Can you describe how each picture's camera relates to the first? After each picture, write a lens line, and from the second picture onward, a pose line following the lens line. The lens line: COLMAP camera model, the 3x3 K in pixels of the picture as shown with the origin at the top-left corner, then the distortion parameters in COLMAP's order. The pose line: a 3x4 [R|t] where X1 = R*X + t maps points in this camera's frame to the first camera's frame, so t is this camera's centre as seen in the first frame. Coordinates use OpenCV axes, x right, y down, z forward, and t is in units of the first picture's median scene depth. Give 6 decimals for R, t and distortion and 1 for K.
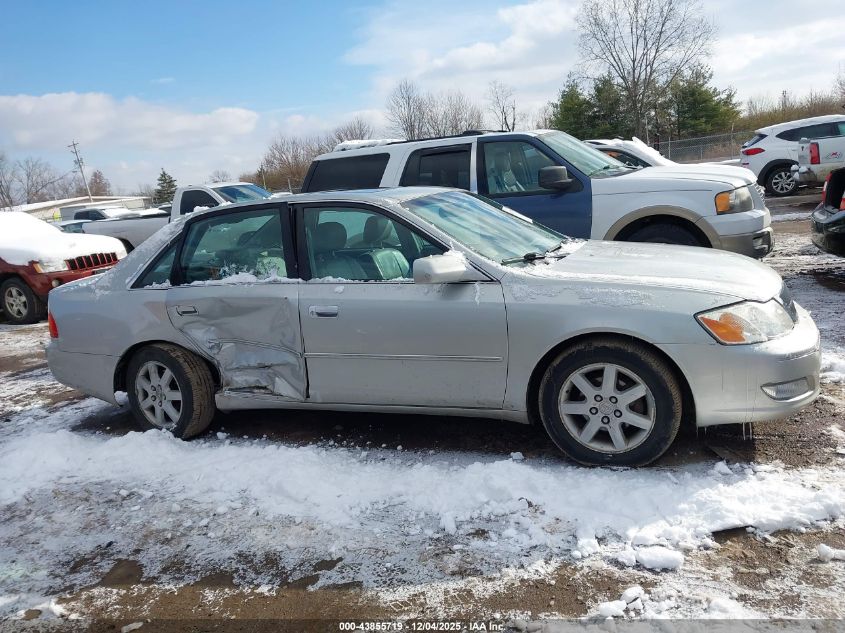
lens RADIAL K [[667.2, 0, 425.4], [0, 667.2, 316.8], [0, 0, 1]] dist [0.038522, -0.044621]
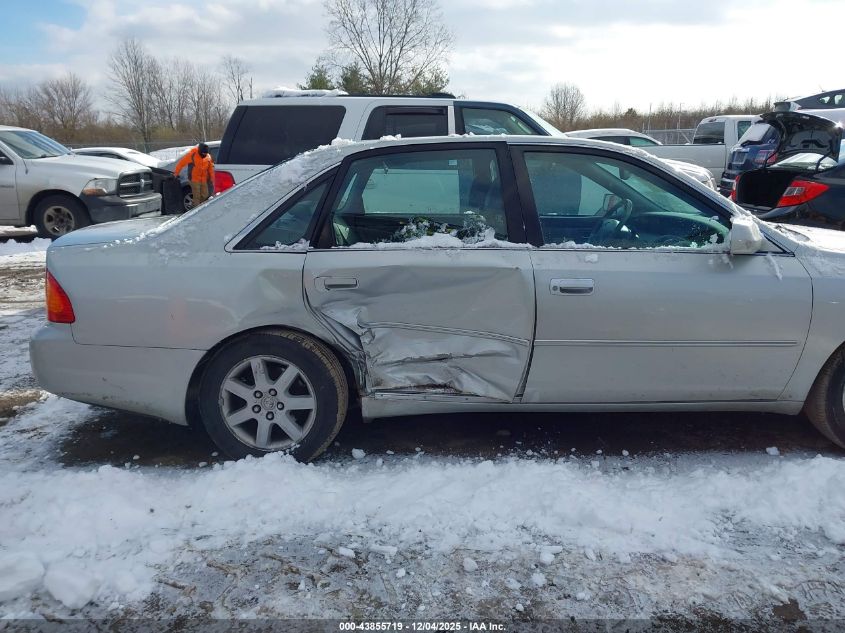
lens RADIAL K [[667.2, 0, 423.5], [0, 667.2, 317.7], [0, 0, 1]] dist [0.038522, -0.044621]
pose [[0.918339, -0.002993, 0.395783, -0.544836], [-0.005031, 0.999802, 0.019234, 0.012700], [-0.395763, -0.019654, 0.918142, 0.305824]]
